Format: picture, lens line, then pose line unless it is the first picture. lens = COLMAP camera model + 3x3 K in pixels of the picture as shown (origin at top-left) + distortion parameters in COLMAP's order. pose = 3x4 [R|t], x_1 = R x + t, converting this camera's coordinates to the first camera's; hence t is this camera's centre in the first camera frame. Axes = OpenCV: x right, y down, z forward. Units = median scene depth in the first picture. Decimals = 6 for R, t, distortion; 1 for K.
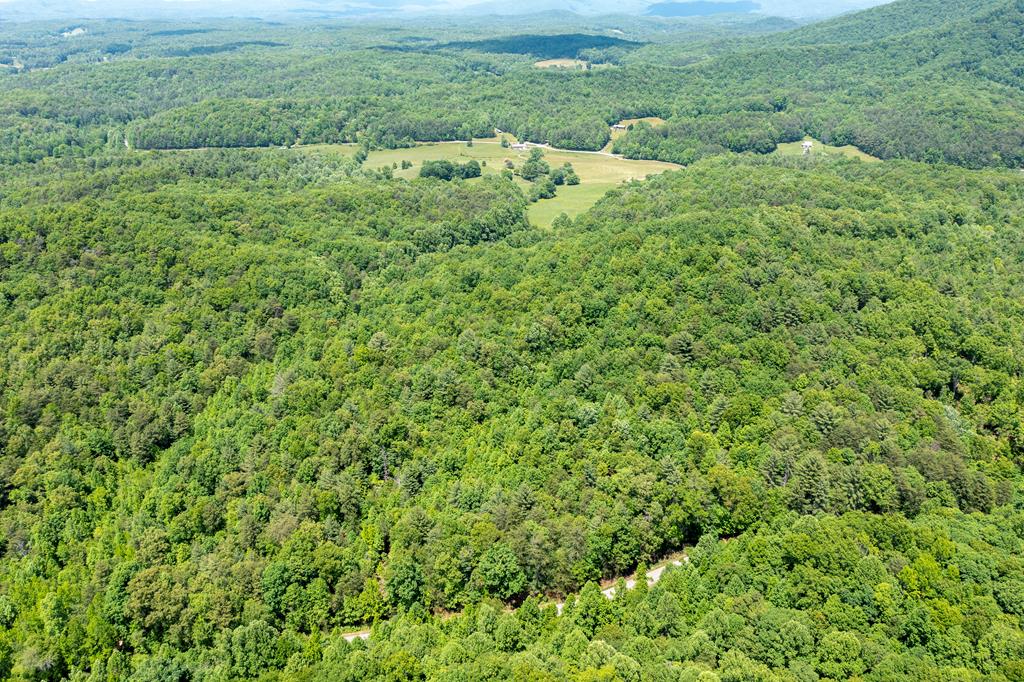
lens RADIAL K [[800.9, 0, 512.0], [0, 800.9, 341.0], [0, 0, 1]] dist [-0.021483, 0.006169]
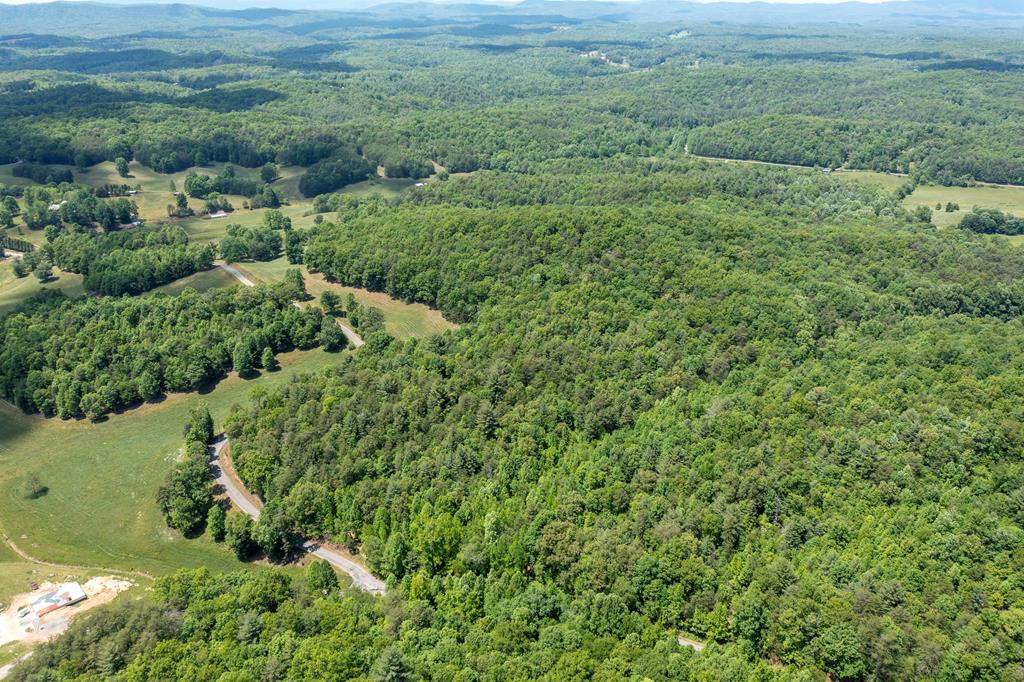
lens RADIAL K [[800.9, 0, 512.0], [0, 800.9, 341.0], [0, 0, 1]] dist [-0.021483, 0.006169]
pose [[0.781981, 0.243493, -0.573774, 0.110945], [-0.244937, 0.966528, 0.076348, -0.054559], [0.573159, 0.080835, 0.815448, -0.084955]]
